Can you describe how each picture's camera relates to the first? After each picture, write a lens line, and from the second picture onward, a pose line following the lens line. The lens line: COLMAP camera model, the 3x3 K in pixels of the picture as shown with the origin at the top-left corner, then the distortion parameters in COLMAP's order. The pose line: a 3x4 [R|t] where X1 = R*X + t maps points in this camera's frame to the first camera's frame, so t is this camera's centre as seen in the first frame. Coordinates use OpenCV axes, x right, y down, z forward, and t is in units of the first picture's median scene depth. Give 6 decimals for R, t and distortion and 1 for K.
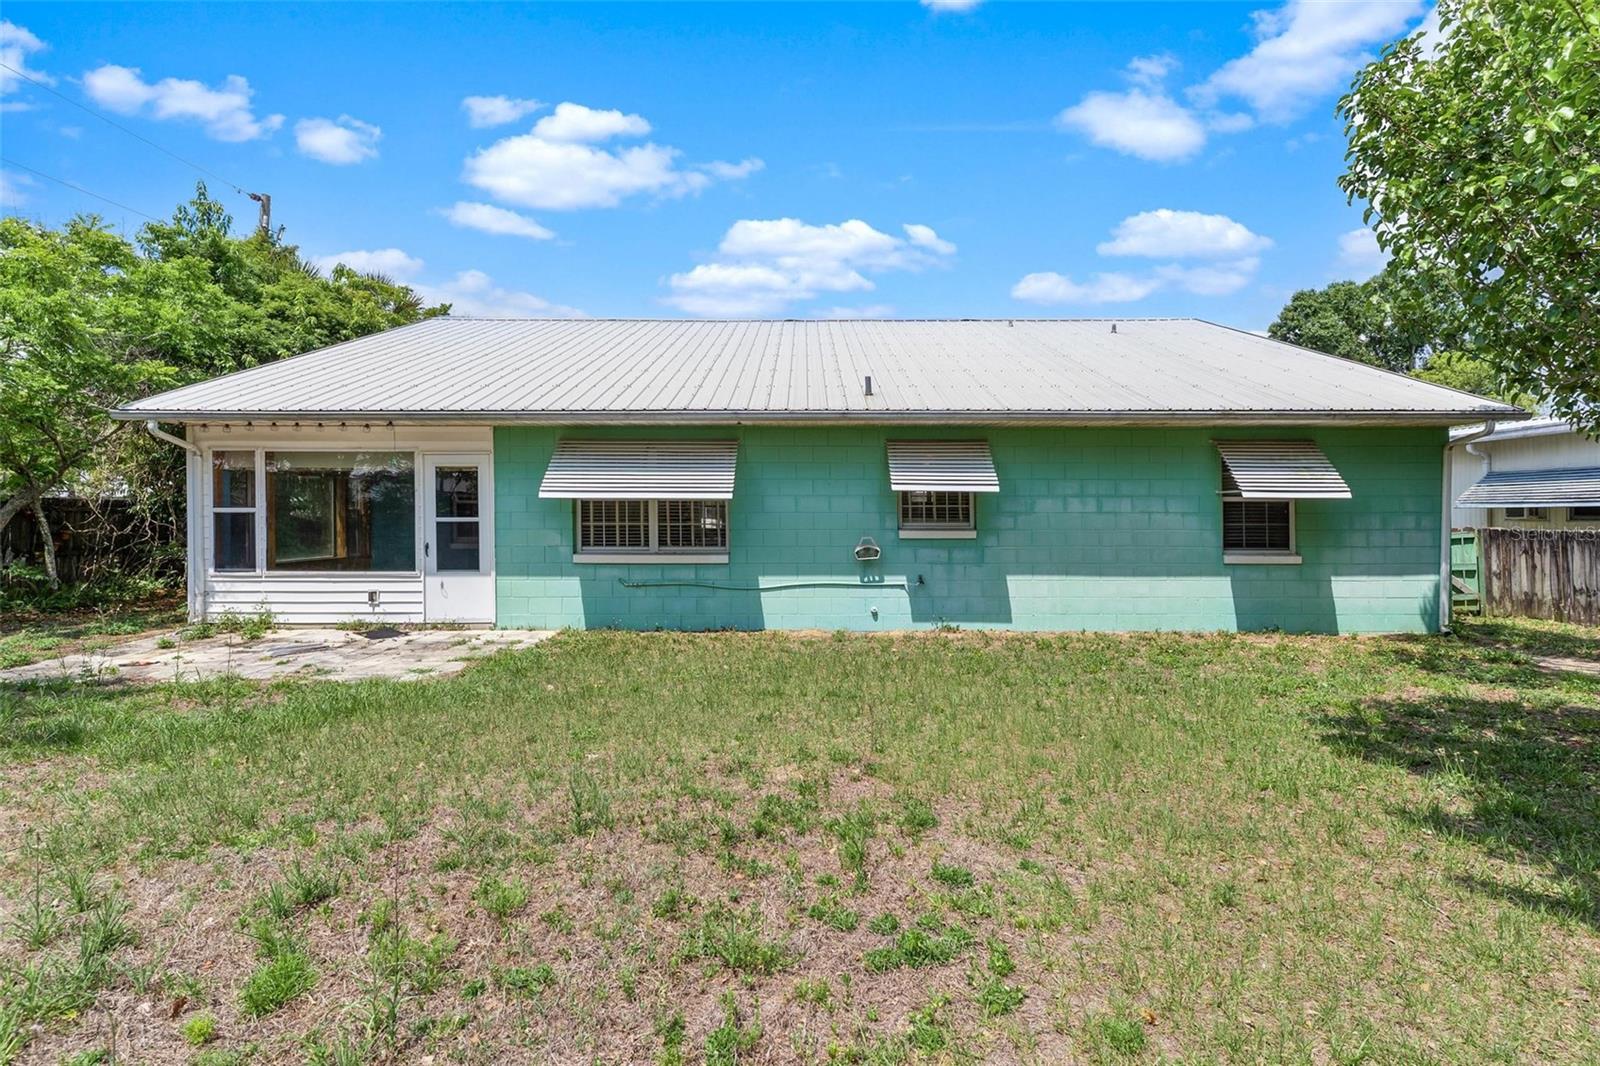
lens RADIAL K [[786.4, 0, 794.9], [0, 786.4, 514.9], [0, 0, 1]] dist [0.002507, -0.000385]
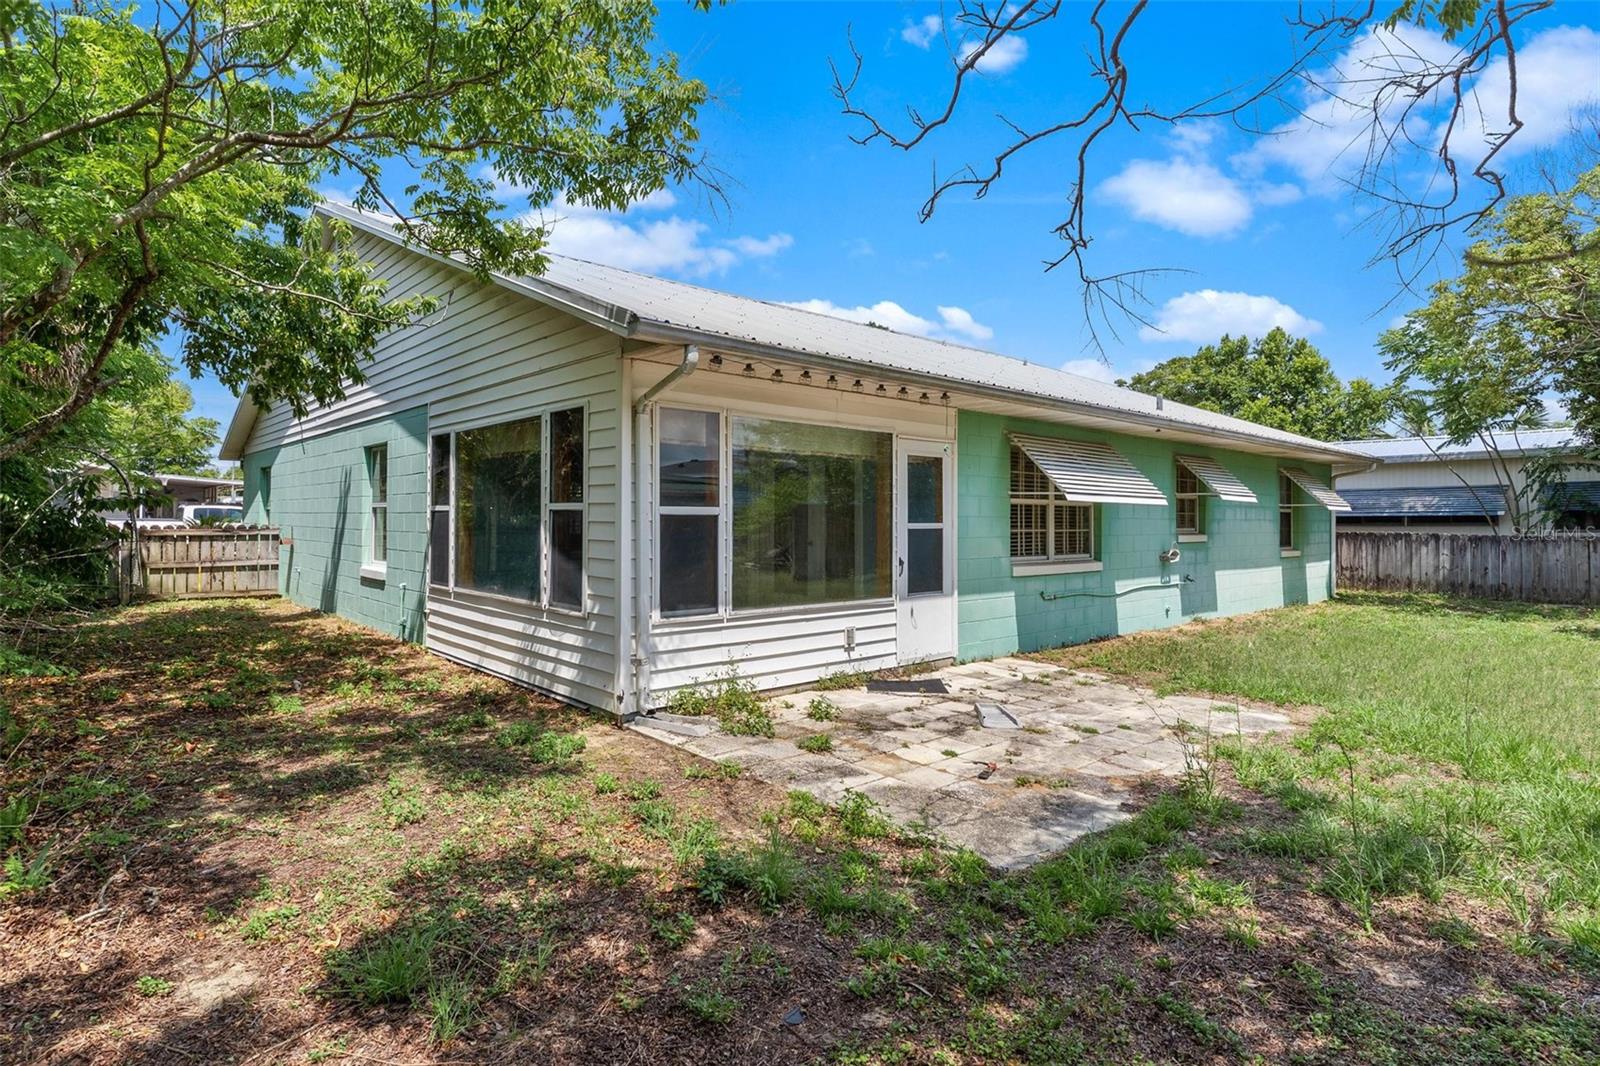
lens RADIAL K [[824.3, 0, 803.3], [0, 824.3, 501.5], [0, 0, 1]] dist [-0.004634, -0.000355]
pose [[0.758404, 0.016181, 0.651584, -1.021867], [0.008989, 0.999337, -0.035280, 0.009199], [-0.651723, 0.032613, 0.757756, 0.459085]]
